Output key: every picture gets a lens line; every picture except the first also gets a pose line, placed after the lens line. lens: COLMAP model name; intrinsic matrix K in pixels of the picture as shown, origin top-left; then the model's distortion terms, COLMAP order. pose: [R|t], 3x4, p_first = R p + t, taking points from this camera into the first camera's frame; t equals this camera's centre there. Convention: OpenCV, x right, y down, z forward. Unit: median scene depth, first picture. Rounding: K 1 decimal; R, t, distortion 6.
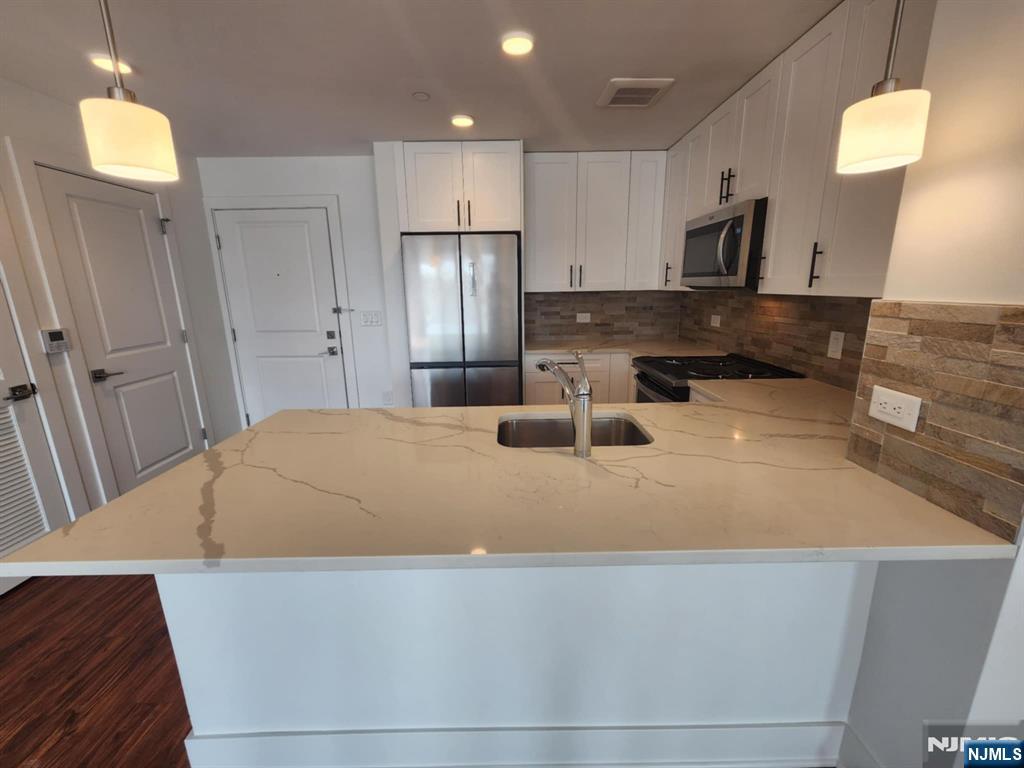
lens RADIAL K [[419.4, 0, 512.0], [0, 419.4, 384.0], [0, 0, 1]] dist [0.001808, 0.000154]
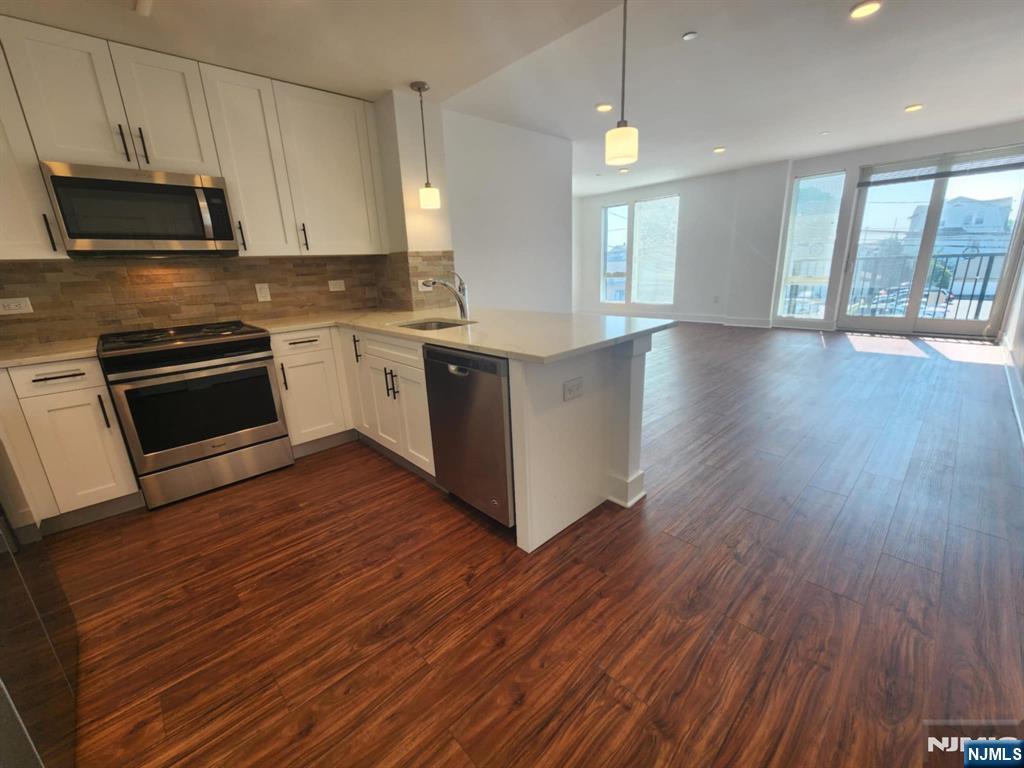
lens RADIAL K [[426.8, 0, 512.0], [0, 426.8, 384.0], [0, 0, 1]] dist [0.001724, 0.000249]
pose [[-0.682709, -0.153744, 0.714332, -0.821289], [0.218203, 0.890108, 0.400119, -0.180111], [-0.697349, 0.429035, -0.574137, 1.146045]]
